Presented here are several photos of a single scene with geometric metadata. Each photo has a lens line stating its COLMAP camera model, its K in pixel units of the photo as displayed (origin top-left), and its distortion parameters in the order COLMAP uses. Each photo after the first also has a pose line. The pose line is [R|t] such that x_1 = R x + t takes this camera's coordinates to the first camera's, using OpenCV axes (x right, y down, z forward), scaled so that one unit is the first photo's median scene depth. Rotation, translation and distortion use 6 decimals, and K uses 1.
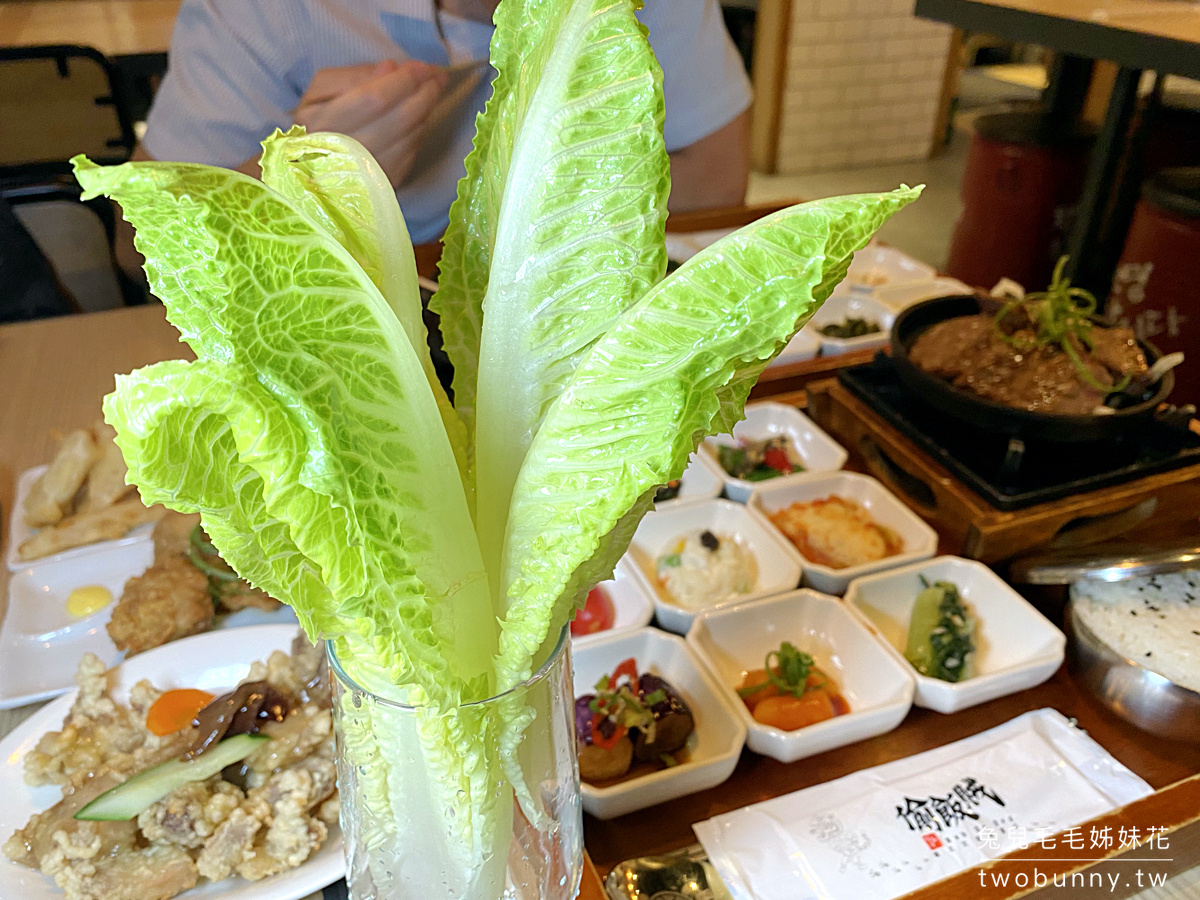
lens RADIAL K [[1017.5, 0, 600.0], [0, 1017.5, 450.0], [0, 0, 1]] dist [0.011227, 0.015020]
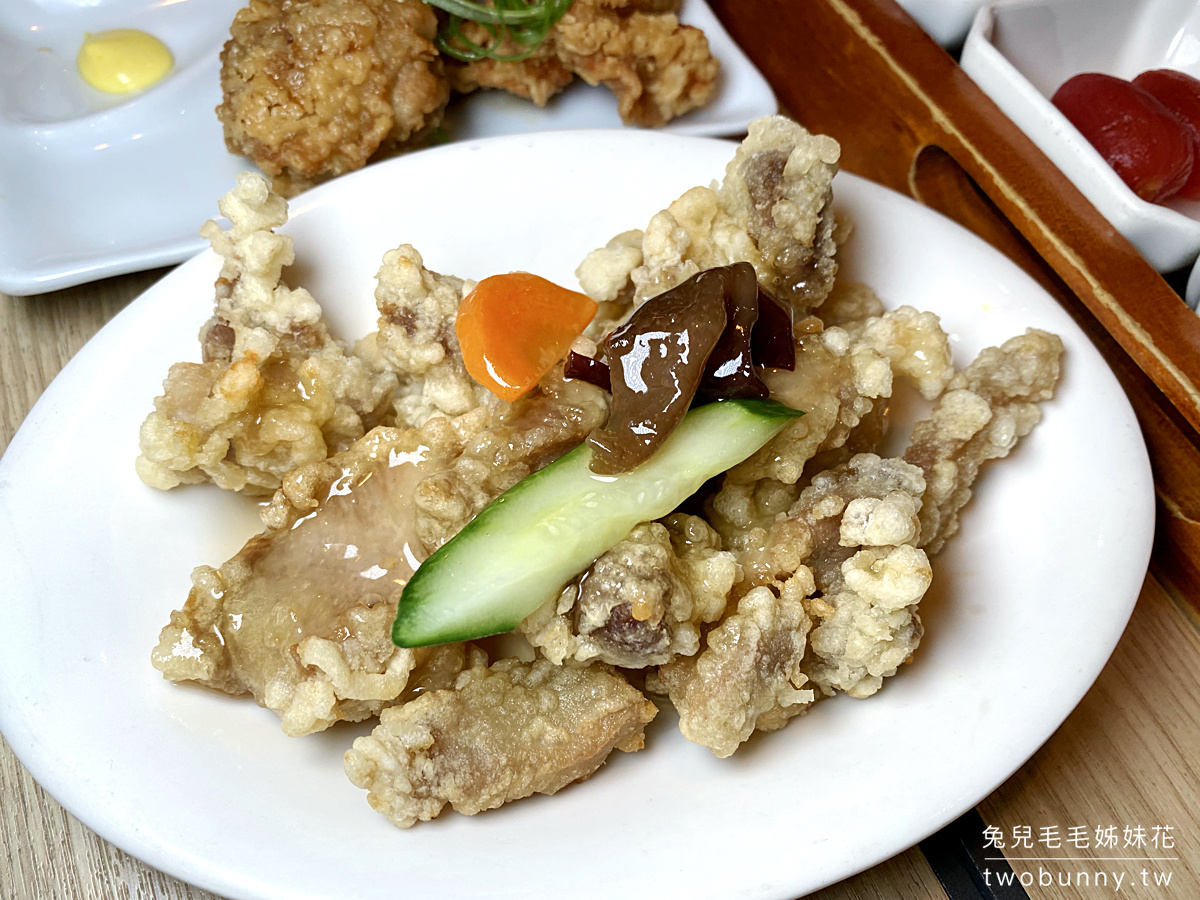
lens RADIAL K [[1057.0, 0, 600.0], [0, 1057.0, 450.0], [0, 0, 1]] dist [-0.009300, -0.004062]
pose [[0.994372, 0.018543, 0.104309, -0.421347], [-0.059899, 0.910493, 0.409163, 0.127072], [-0.087385, -0.413108, 0.906480, 0.601873]]
